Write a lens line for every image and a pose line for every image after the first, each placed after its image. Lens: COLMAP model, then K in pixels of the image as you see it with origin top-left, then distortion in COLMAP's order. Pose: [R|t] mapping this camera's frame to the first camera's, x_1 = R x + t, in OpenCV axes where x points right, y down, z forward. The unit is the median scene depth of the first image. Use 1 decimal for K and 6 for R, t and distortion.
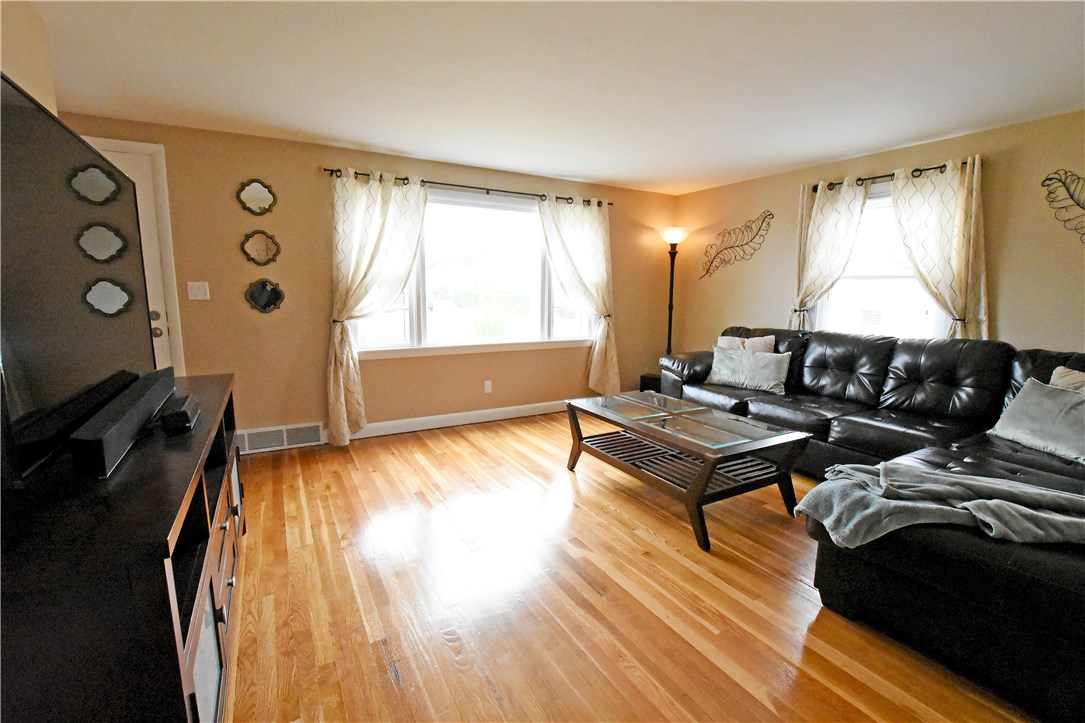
lens RADIAL K [[473.2, 0, 542.5], [0, 473.2, 361.5], [0, 0, 1]] dist [-0.002497, -0.000039]
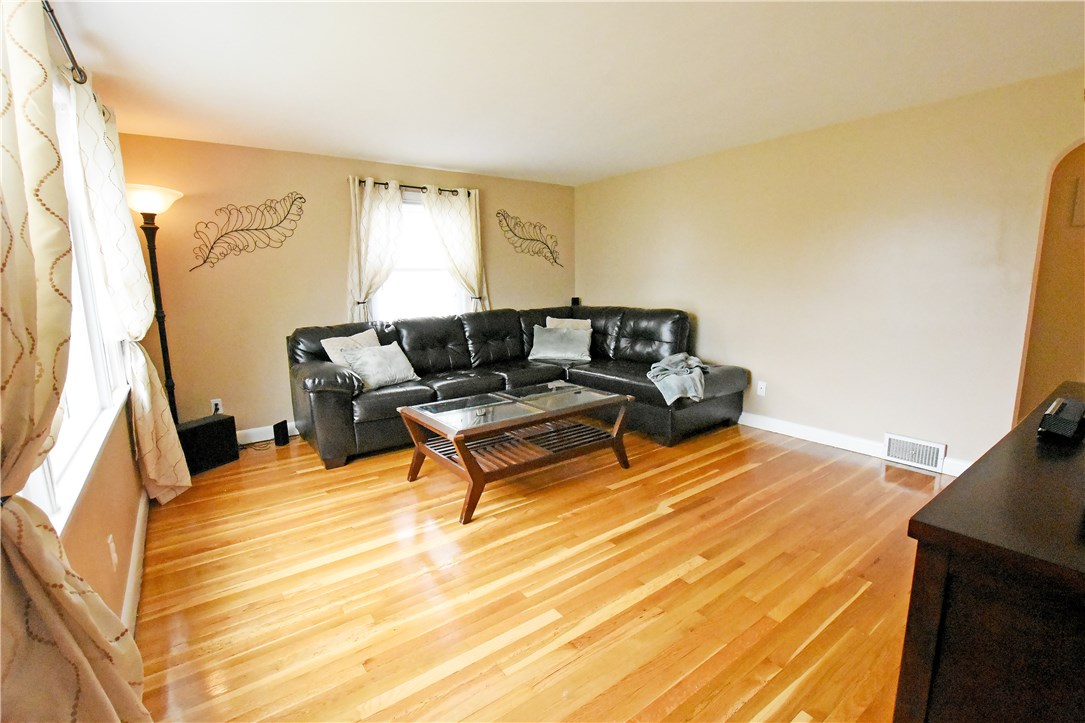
lens RADIAL K [[517.1, 0, 542.5], [0, 517.1, 361.5], [0, 0, 1]] dist [-0.000761, 0.000511]
pose [[-0.118010, -0.169286, 0.978476, -0.678470], [0.170824, 0.967211, 0.187940, -0.146382], [-0.978209, 0.189326, -0.085223, 0.849760]]
